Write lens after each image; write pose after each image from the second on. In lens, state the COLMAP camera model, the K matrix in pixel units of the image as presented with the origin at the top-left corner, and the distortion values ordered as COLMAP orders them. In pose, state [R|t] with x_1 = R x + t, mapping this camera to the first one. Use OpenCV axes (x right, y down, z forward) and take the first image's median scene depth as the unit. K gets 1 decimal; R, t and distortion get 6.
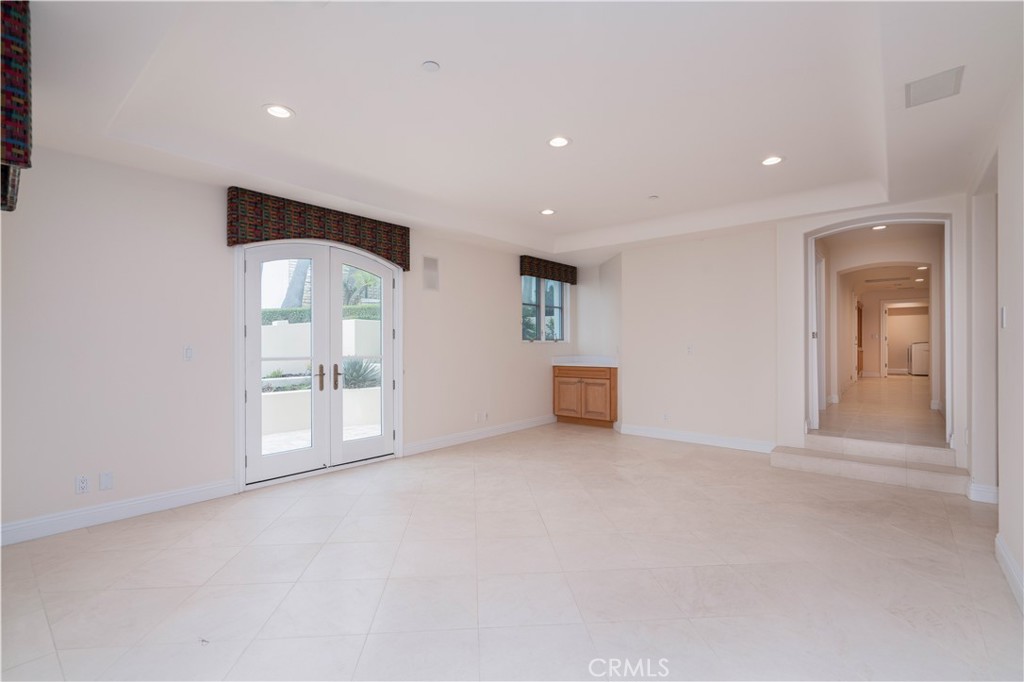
lens RADIAL K [[470.9, 0, 514.1], [0, 470.9, 337.8], [0, 0, 1]] dist [-0.002427, 0.000376]
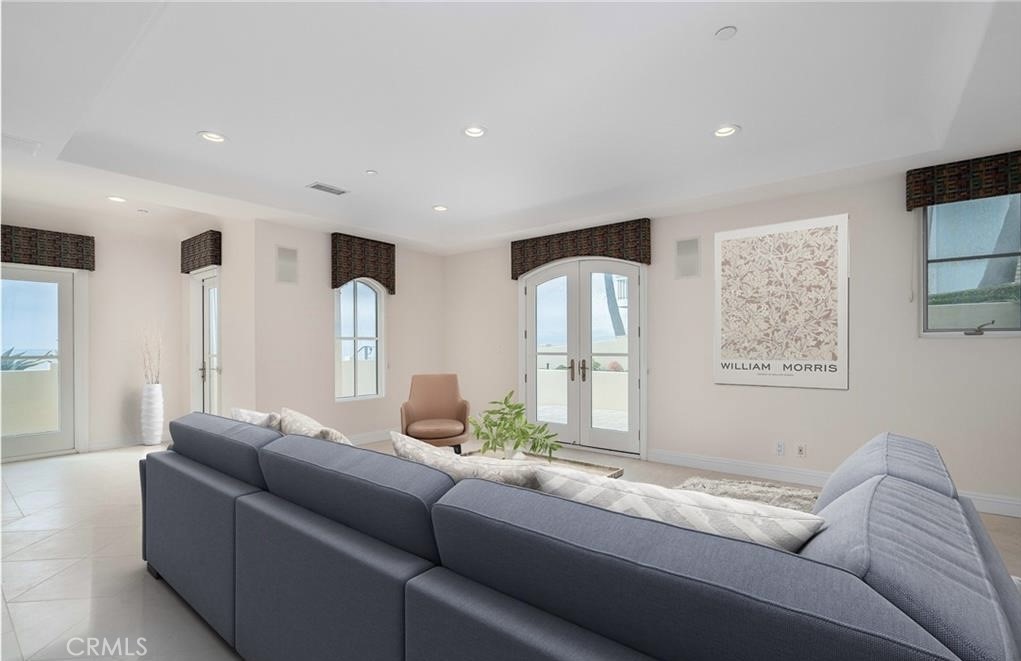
lens RADIAL K [[472.1, 0, 514.7], [0, 472.1, 351.0], [0, 0, 1]] dist [-0.001257, -0.000514]
pose [[0.025598, -0.003231, -0.999667, 0.803543], [0.007201, 0.999969, -0.003048, 0.037304], [0.999646, -0.007120, 0.025621, 0.806668]]
